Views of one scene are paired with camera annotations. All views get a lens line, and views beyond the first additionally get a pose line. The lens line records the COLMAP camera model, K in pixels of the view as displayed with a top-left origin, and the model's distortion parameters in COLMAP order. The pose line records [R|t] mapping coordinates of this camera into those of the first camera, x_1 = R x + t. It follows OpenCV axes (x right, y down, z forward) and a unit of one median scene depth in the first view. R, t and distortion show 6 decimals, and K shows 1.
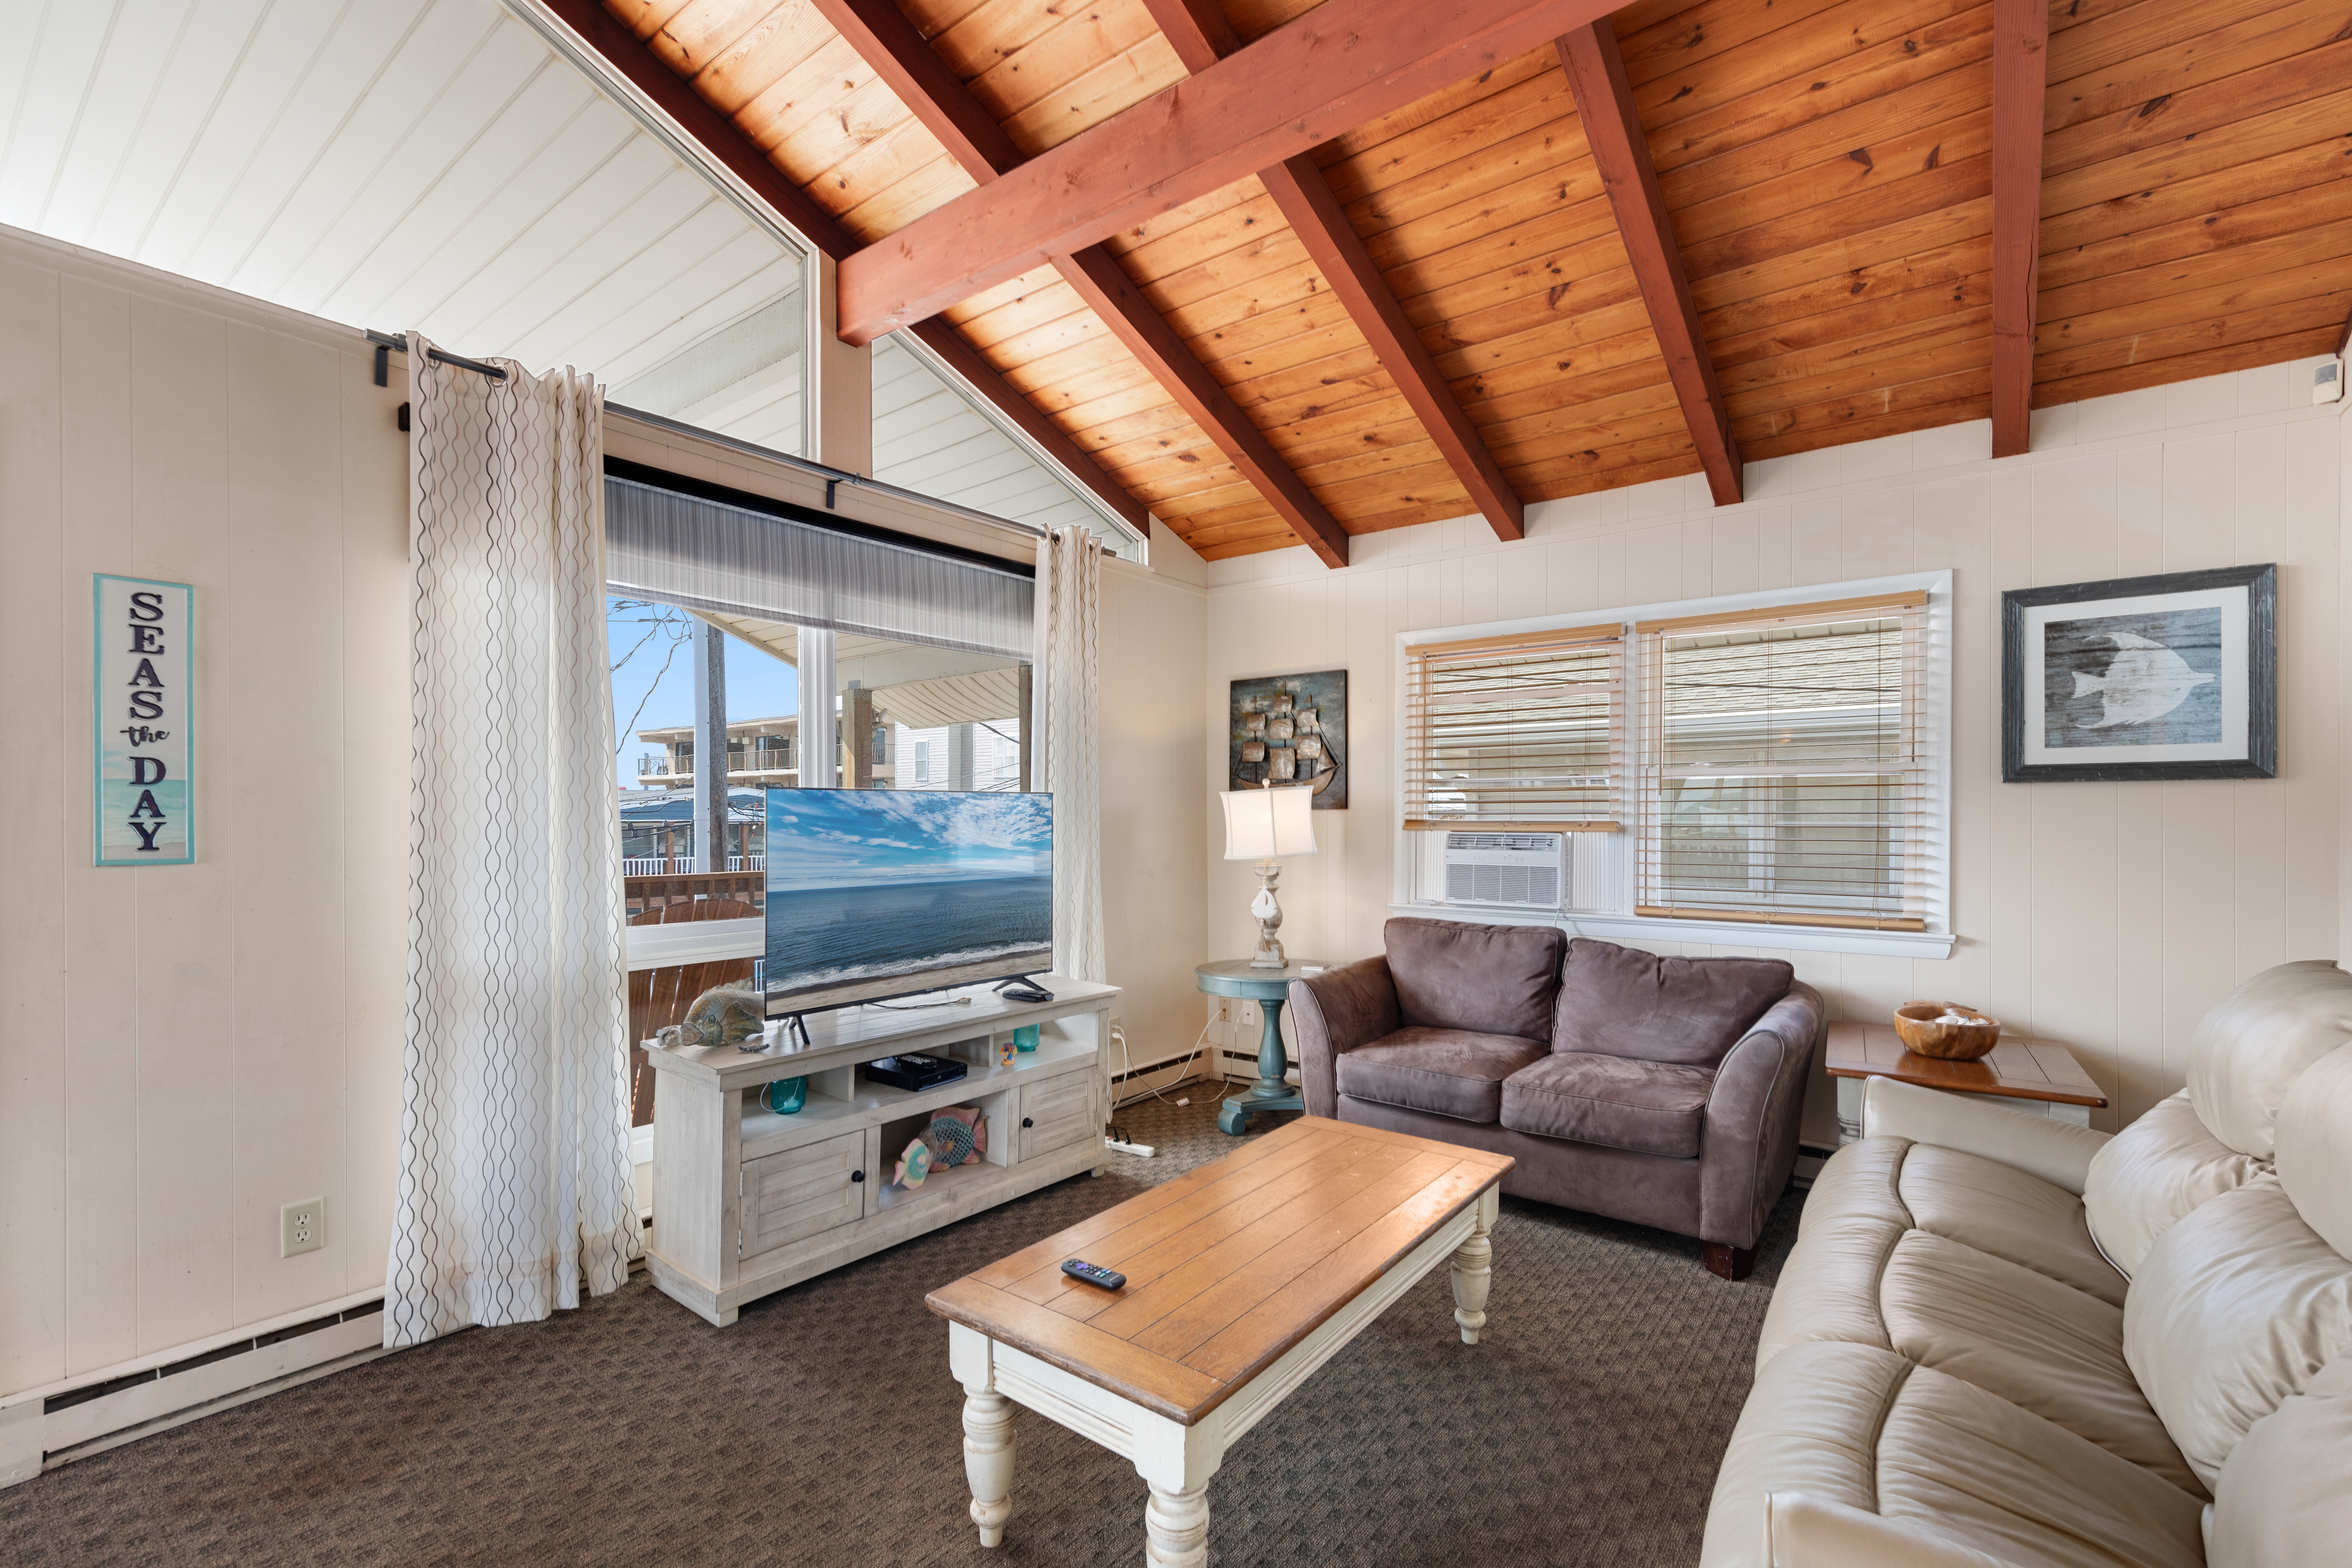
lens RADIAL K [[1036.1, 0, 1178.1], [0, 1036.1, 818.8], [0, 0, 1]] dist [0.000474, -0.000086]
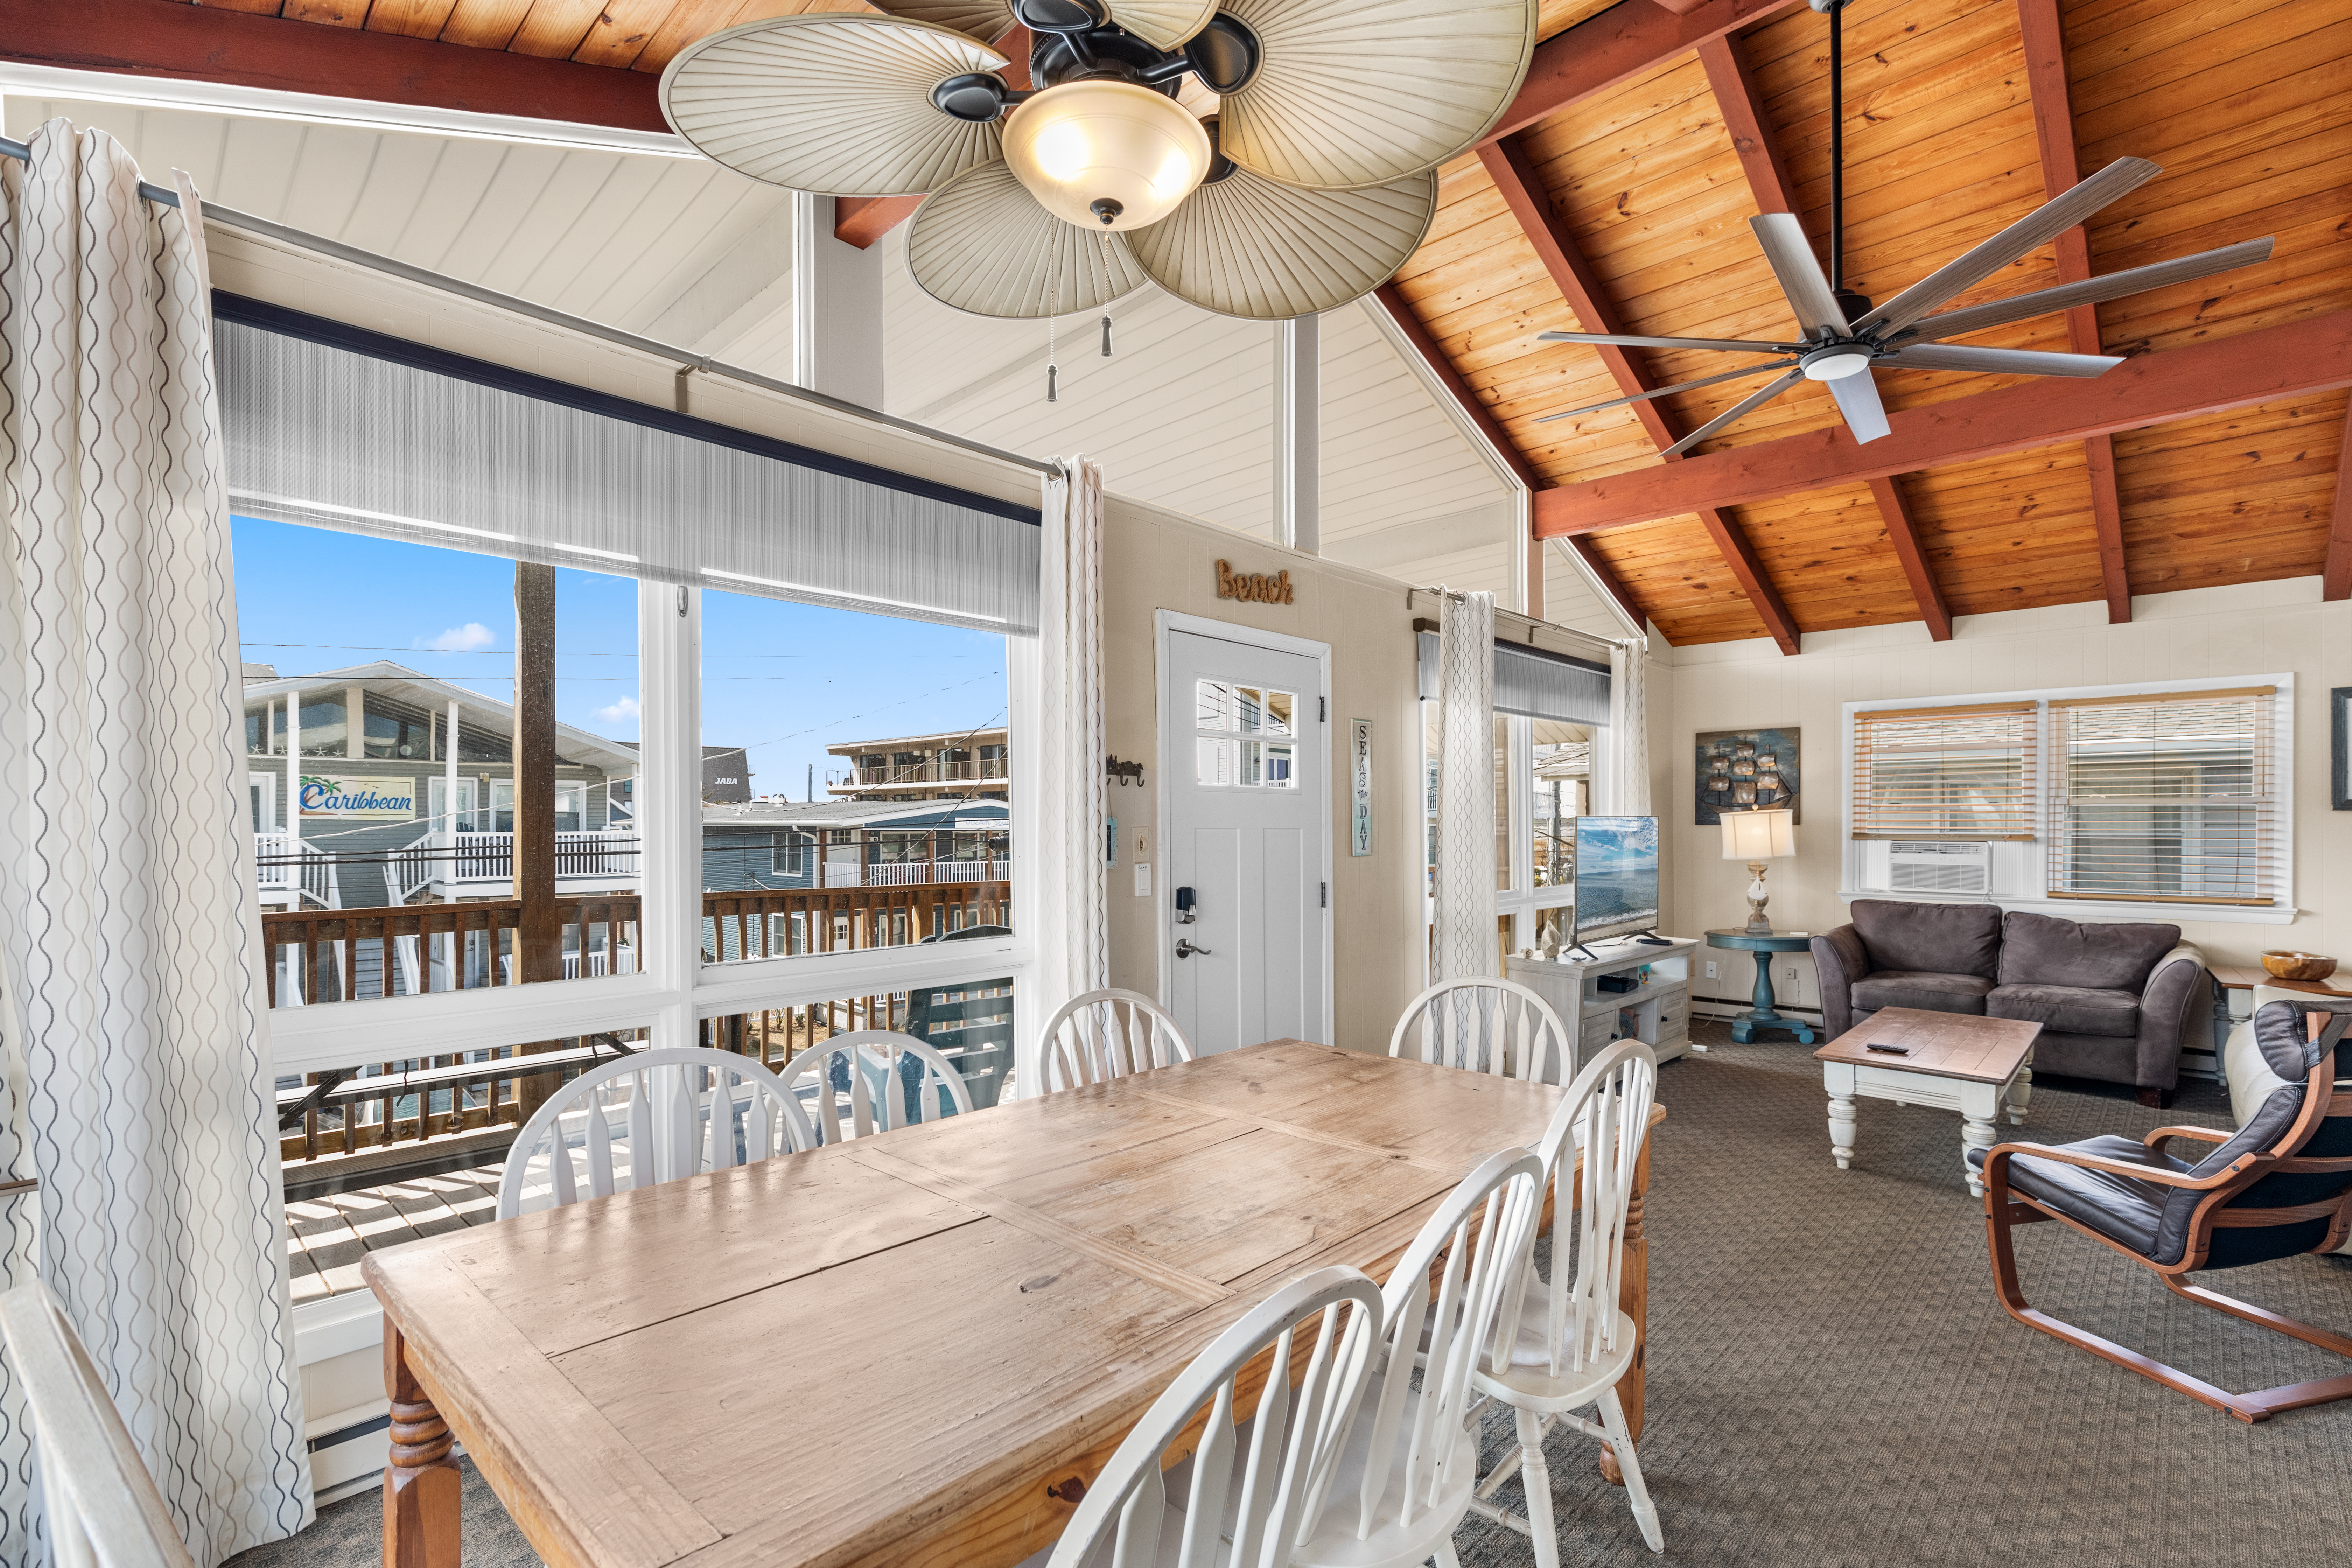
lens RADIAL K [[1055.6, 0, 1185.8], [0, 1055.6, 825.8], [0, 0, 1]] dist [0.000267, 0.000176]
pose [[0.993820, 0.000616, -0.111000, -0.693840], [-0.000748, 0.999999, -0.001150, -0.008462], [0.110999, 0.001226, 0.993820, -0.720742]]
